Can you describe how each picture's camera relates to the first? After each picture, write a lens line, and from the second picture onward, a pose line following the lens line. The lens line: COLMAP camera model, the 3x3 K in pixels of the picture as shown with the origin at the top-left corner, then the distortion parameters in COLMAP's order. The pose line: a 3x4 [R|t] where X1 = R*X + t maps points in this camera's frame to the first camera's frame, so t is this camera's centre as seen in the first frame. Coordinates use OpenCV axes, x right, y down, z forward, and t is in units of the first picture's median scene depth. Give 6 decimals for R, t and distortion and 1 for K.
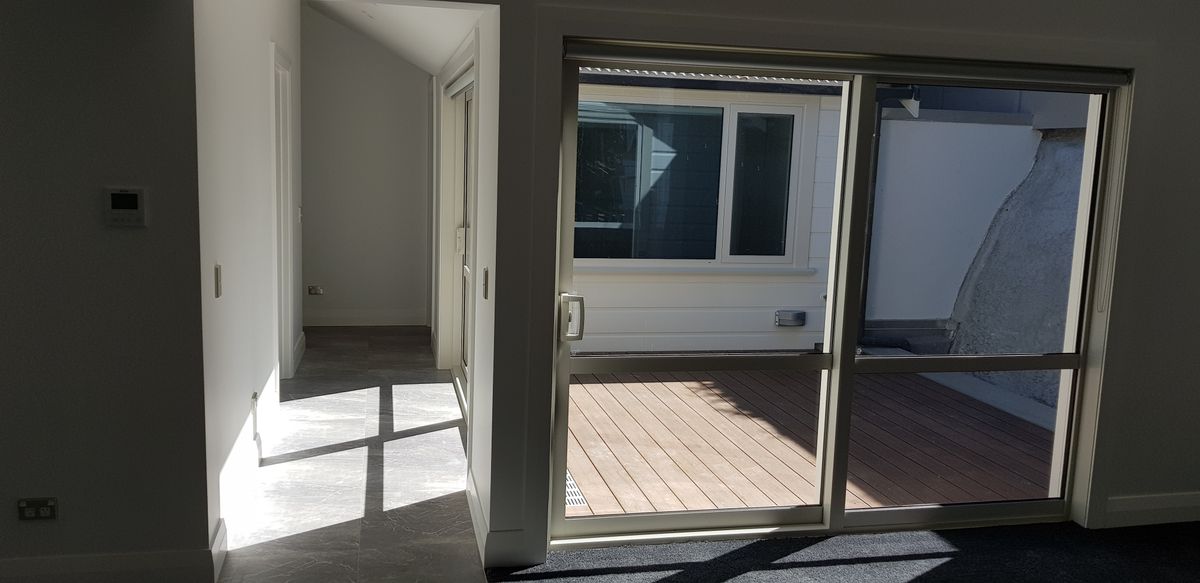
lens RADIAL K [[934.6, 0, 600.0], [0, 934.6, 291.5], [0, 0, 1]] dist [0.063654, -0.088213]
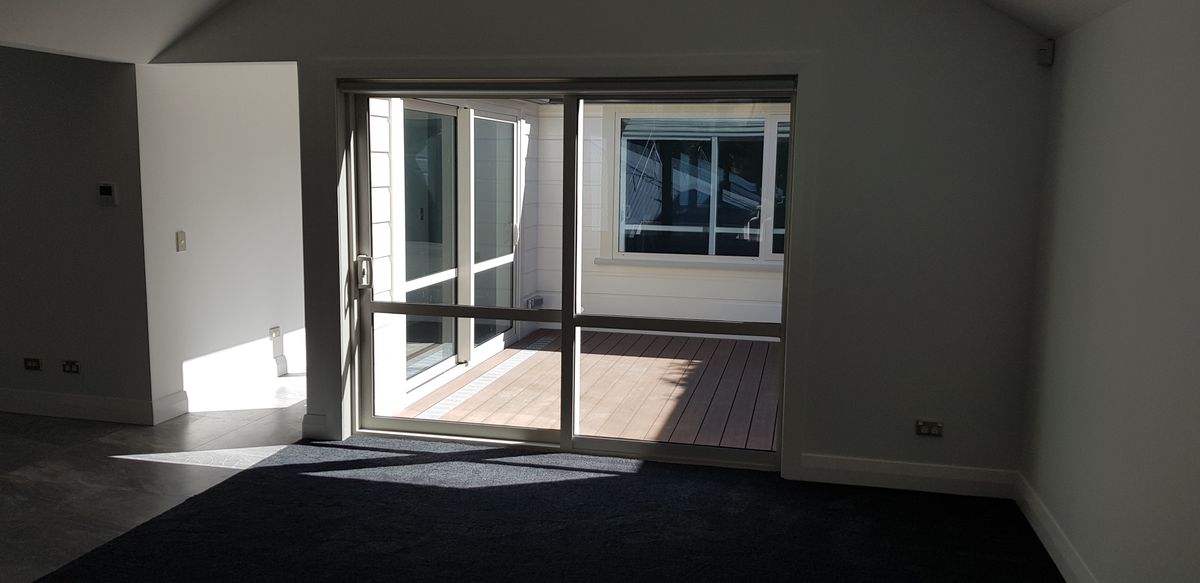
lens RADIAL K [[934.6, 0, 600.0], [0, 934.6, 291.5], [0, 0, 1]] dist [0.063654, -0.088213]
pose [[0.900744, 0.037328, -0.432743, 0.893769], [-0.046824, 0.998839, -0.011304, 0.055680], [0.431819, 0.030445, 0.901446, -0.138067]]
